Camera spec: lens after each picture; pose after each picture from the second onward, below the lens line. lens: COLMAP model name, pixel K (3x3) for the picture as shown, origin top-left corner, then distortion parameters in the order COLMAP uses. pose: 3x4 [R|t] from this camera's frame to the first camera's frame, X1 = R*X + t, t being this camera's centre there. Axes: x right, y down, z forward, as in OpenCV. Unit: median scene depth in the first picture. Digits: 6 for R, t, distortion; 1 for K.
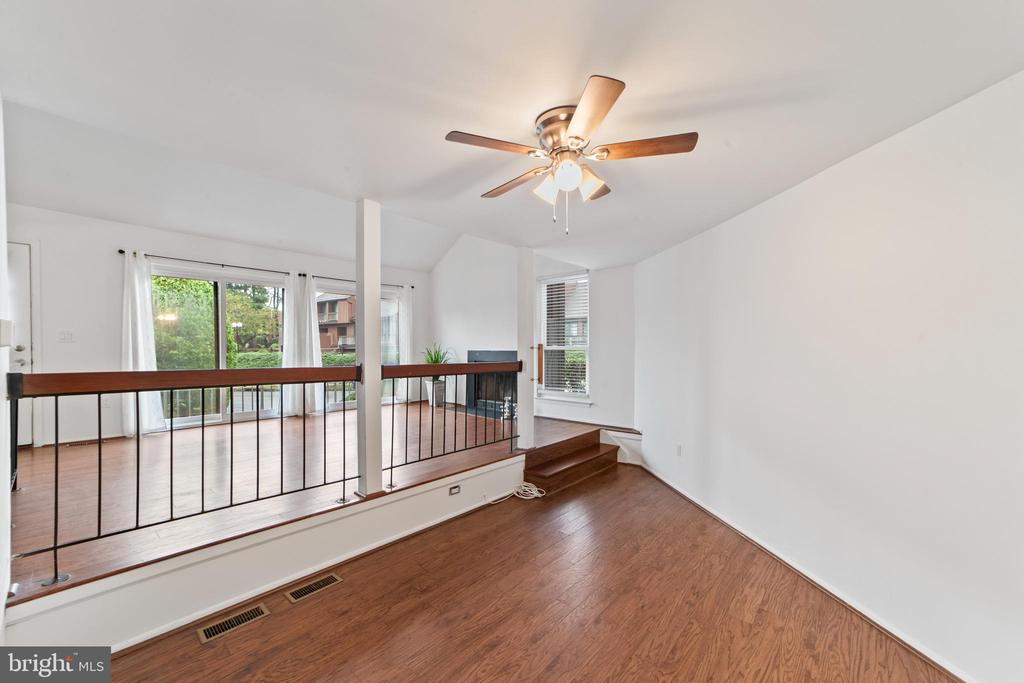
lens RADIAL K [[399.3, 0, 510.5], [0, 399.3, 342.7], [0, 0, 1]] dist [0.009717, 0.002090]
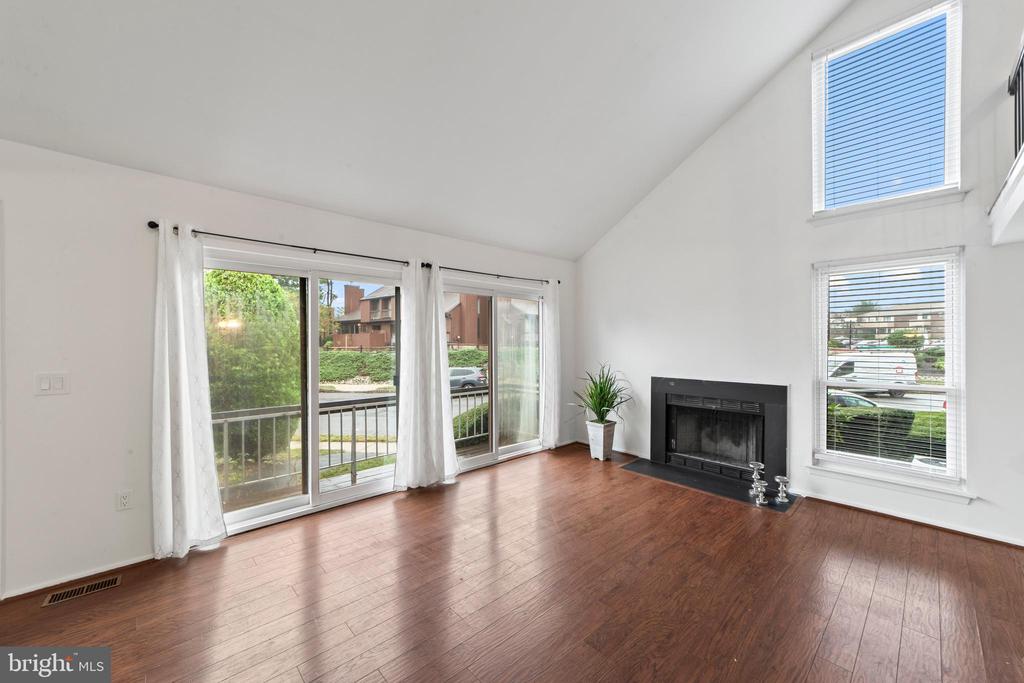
lens RADIAL K [[399.3, 0, 515.3], [0, 399.3, 334.8], [0, 0, 1]] dist [0.009717, 0.002090]
pose [[0.996228, -0.002057, -0.086751, -0.273715], [0.001565, 0.999982, -0.005737, -0.046205], [0.086761, 0.005580, 0.996213, 0.320898]]
